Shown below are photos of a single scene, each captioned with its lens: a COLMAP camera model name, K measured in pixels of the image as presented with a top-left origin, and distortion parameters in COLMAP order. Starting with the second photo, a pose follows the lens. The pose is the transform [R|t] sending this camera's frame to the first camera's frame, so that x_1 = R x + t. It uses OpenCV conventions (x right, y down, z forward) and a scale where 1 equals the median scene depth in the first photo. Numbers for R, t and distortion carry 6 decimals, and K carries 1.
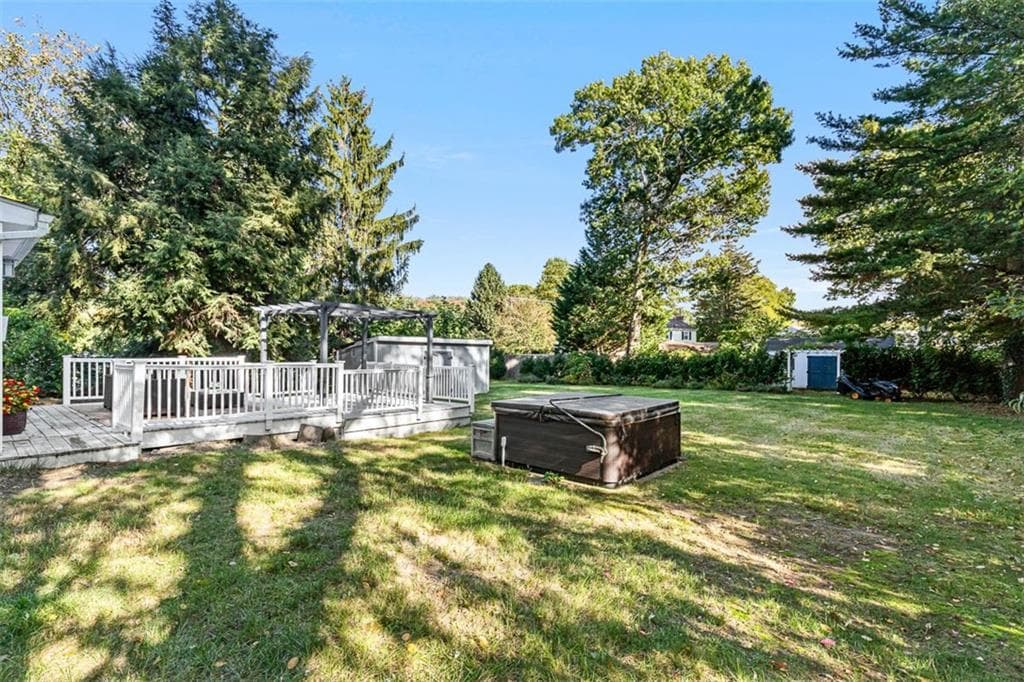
lens RADIAL K [[458.1, 0, 511.4], [0, 458.1, 348.1], [0, 0, 1]] dist [0.000844, 0.000001]
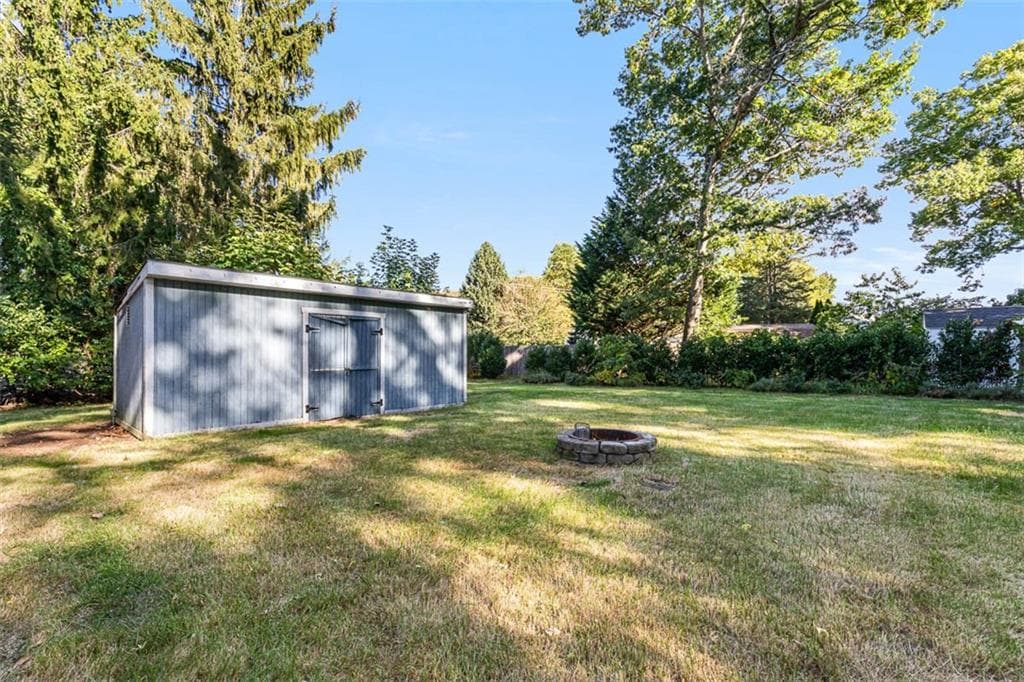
lens RADIAL K [[458.1, 0, 511.4], [0, 458.1, 348.1], [0, 0, 1]] dist [0.000844, 0.000001]
pose [[0.999949, -0.007312, -0.007023, 0.002177], [0.007321, 0.999972, 0.001303, 0.021057], [0.007013, -0.001355, 0.999974, 0.301586]]
